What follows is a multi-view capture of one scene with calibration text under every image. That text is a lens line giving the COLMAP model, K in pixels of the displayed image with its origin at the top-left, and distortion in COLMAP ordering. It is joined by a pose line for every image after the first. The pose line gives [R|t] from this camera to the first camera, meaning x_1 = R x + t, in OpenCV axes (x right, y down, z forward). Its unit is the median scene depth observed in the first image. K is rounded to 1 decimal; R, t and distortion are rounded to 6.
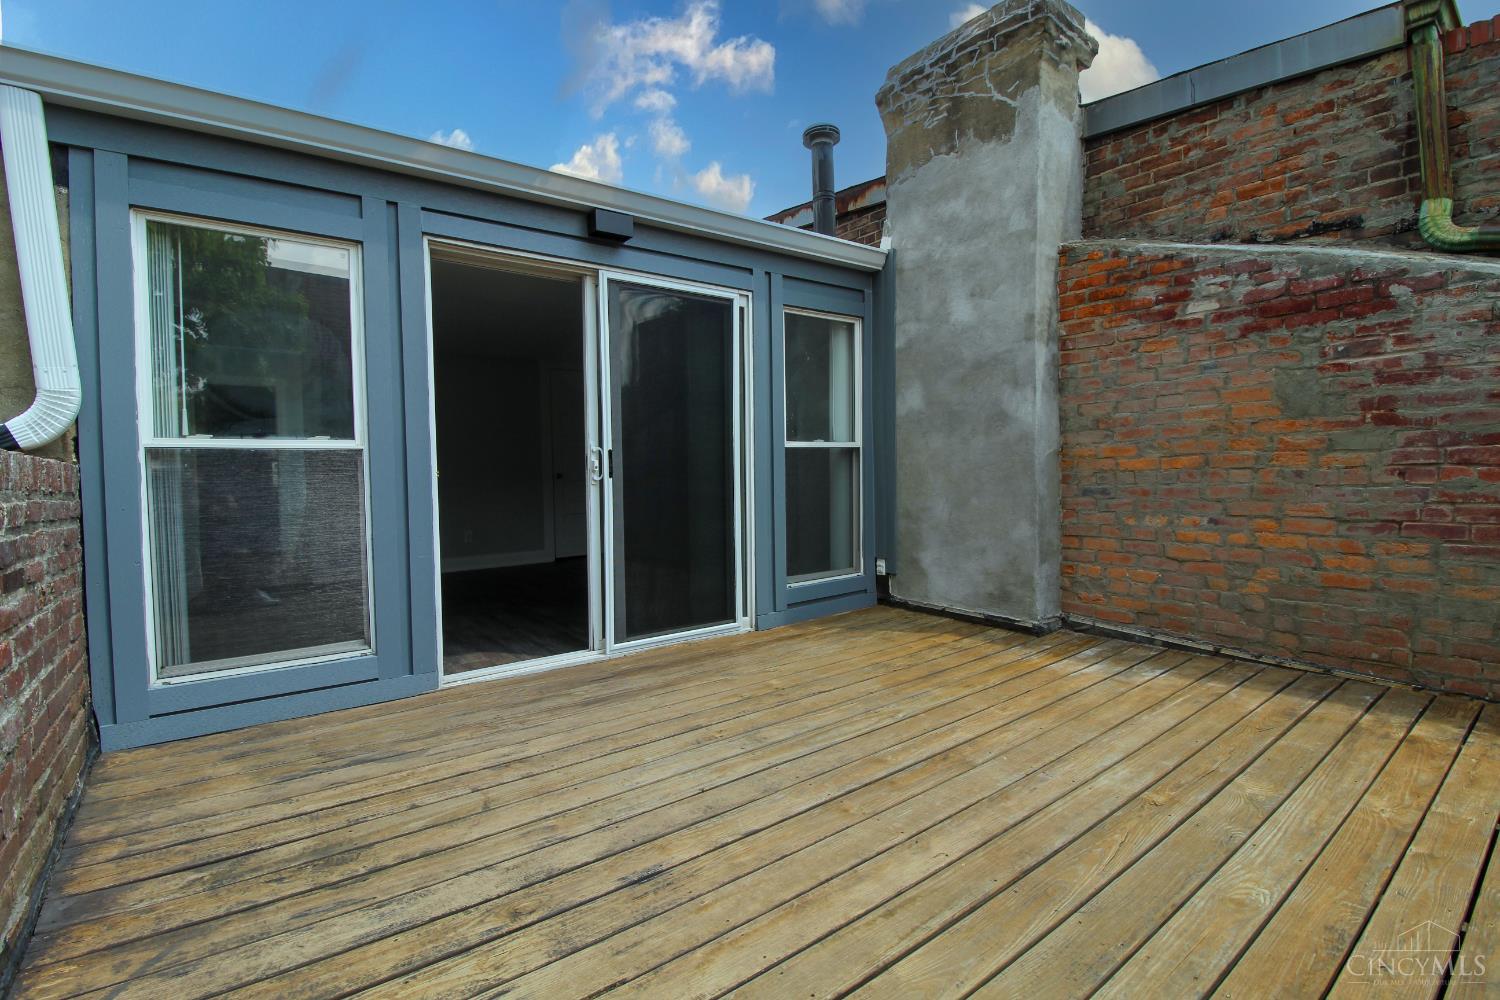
lens RADIAL K [[691.8, 0, 754.2], [0, 691.8, 498.7], [0, 0, 1]] dist [-0.004137, -0.011549]
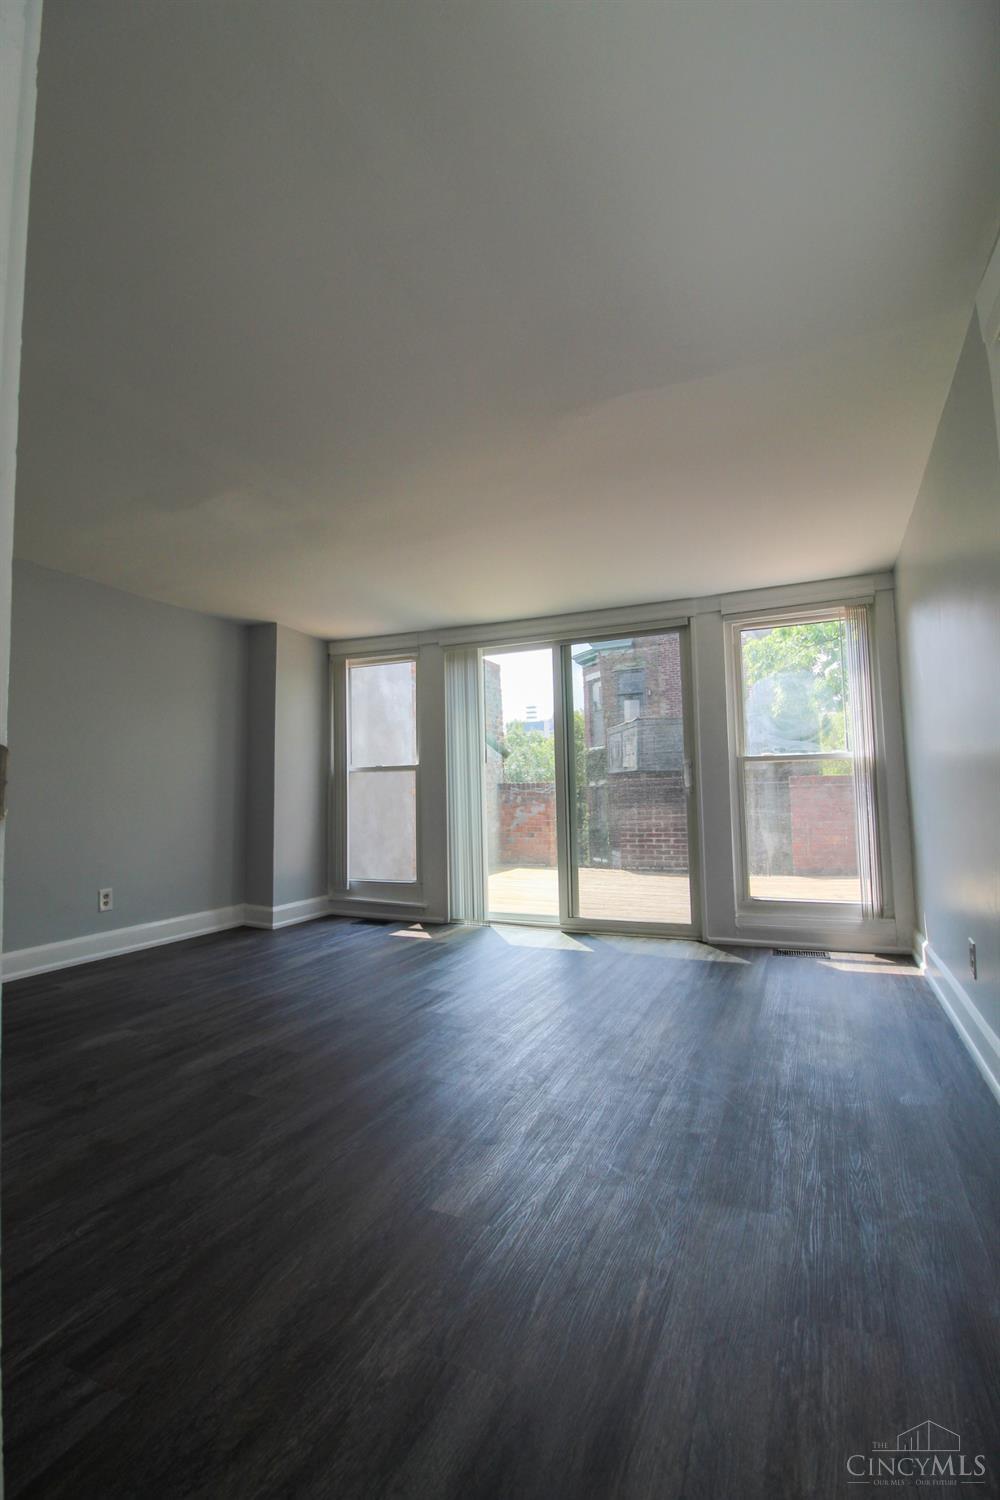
lens RADIAL K [[691.8, 0, 502.4], [0, 691.8, 746.1], [0, 0, 1]] dist [-0.004137, -0.011549]
pose [[-0.470976, 0.087009, 0.877844, -1.461520], [0.061887, 0.995931, -0.065510, -0.038596], [-0.879972, 0.023473, -0.474445, 1.934257]]
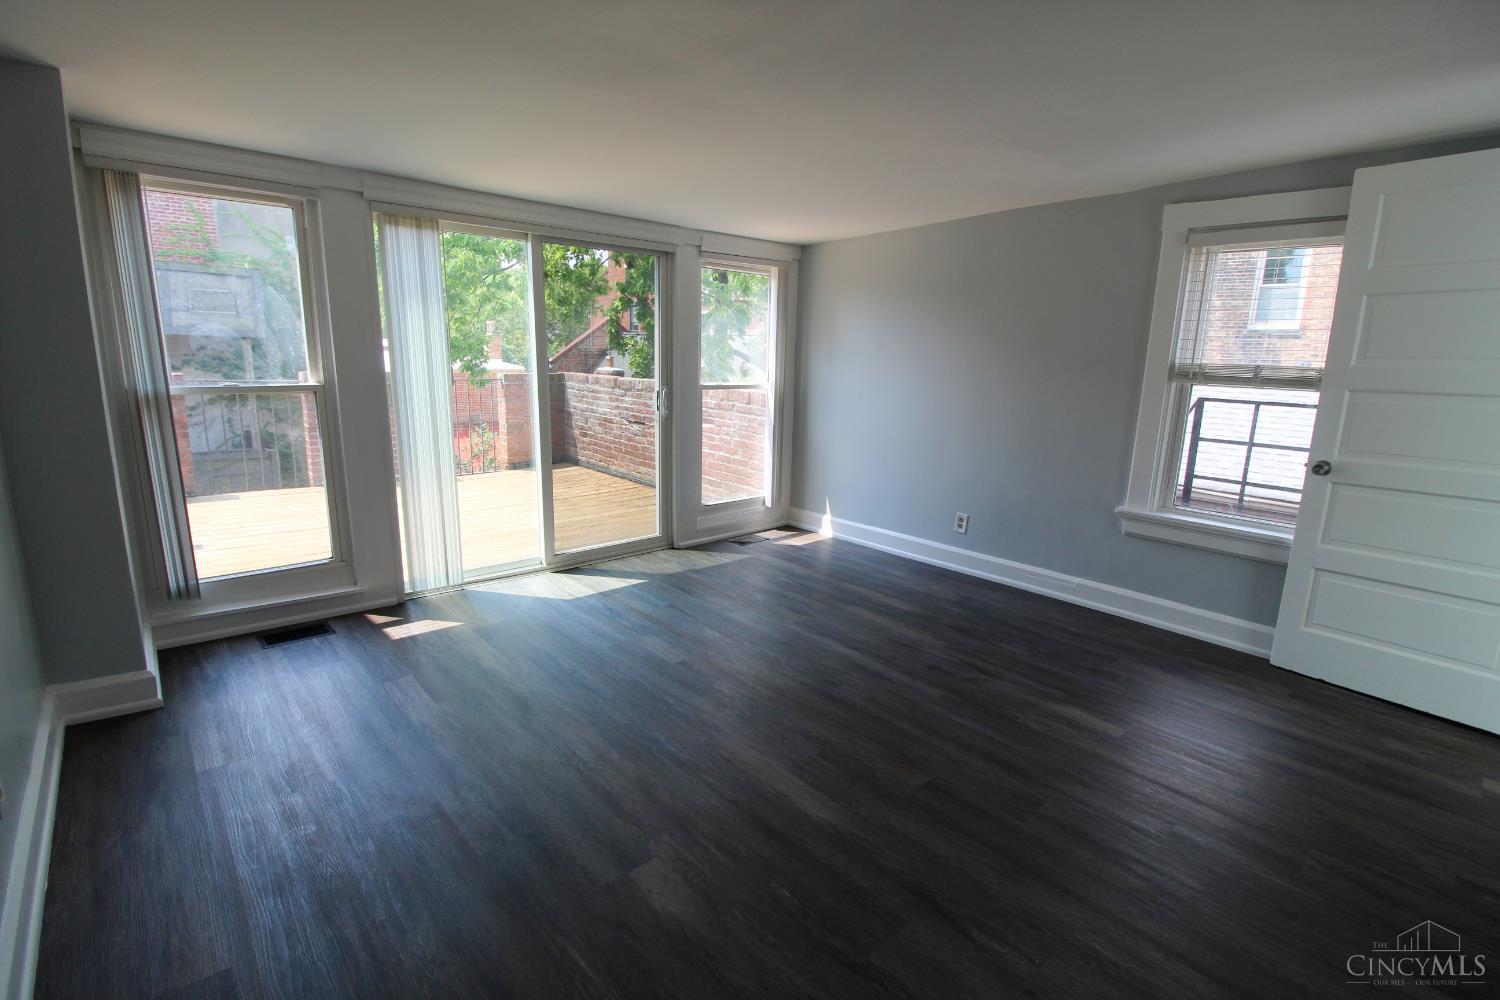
lens RADIAL K [[691.8, 0, 752.0], [0, 691.8, 497.3], [0, 0, 1]] dist [-0.004137, -0.011549]
pose [[-0.997001, 0.007313, -0.077047, -0.507053], [-0.011711, 0.969806, 0.243596, -0.207395], [0.076502, 0.243768, -0.966812, 2.425341]]
